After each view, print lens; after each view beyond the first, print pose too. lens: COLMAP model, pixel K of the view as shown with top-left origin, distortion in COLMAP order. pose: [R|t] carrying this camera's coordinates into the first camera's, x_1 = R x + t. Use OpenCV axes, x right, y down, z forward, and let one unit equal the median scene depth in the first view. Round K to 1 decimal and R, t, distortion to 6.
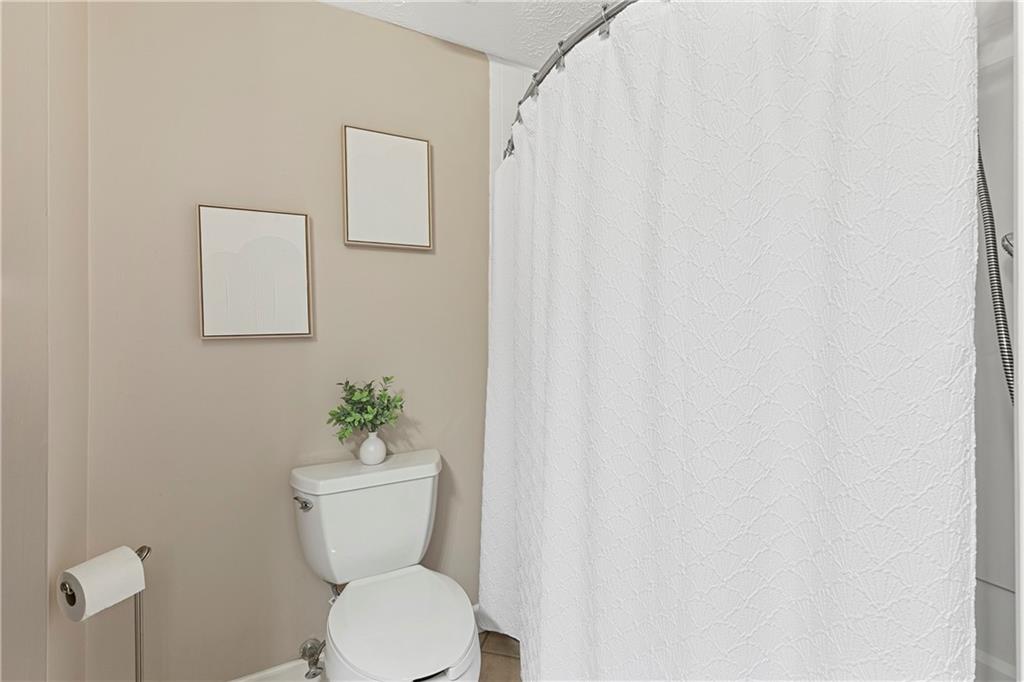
lens RADIAL K [[461.4, 0, 514.0], [0, 461.4, 332.0], [0, 0, 1]] dist [0.010178, -0.002556]
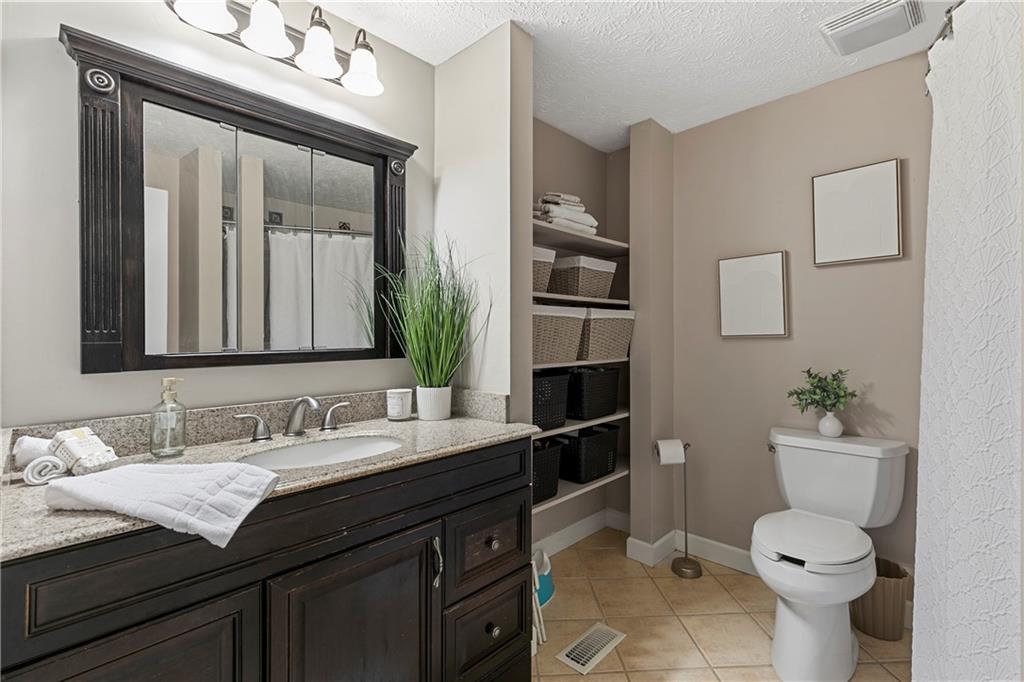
lens RADIAL K [[461.4, 0, 511.2], [0, 461.4, 337.5], [0, 0, 1]] dist [0.010178, -0.002556]
pose [[0.290492, 0.008636, -0.956838, 0.662144], [0.004460, 0.999936, 0.010379, -0.005074], [0.956867, -0.007283, 0.290435, -0.210395]]
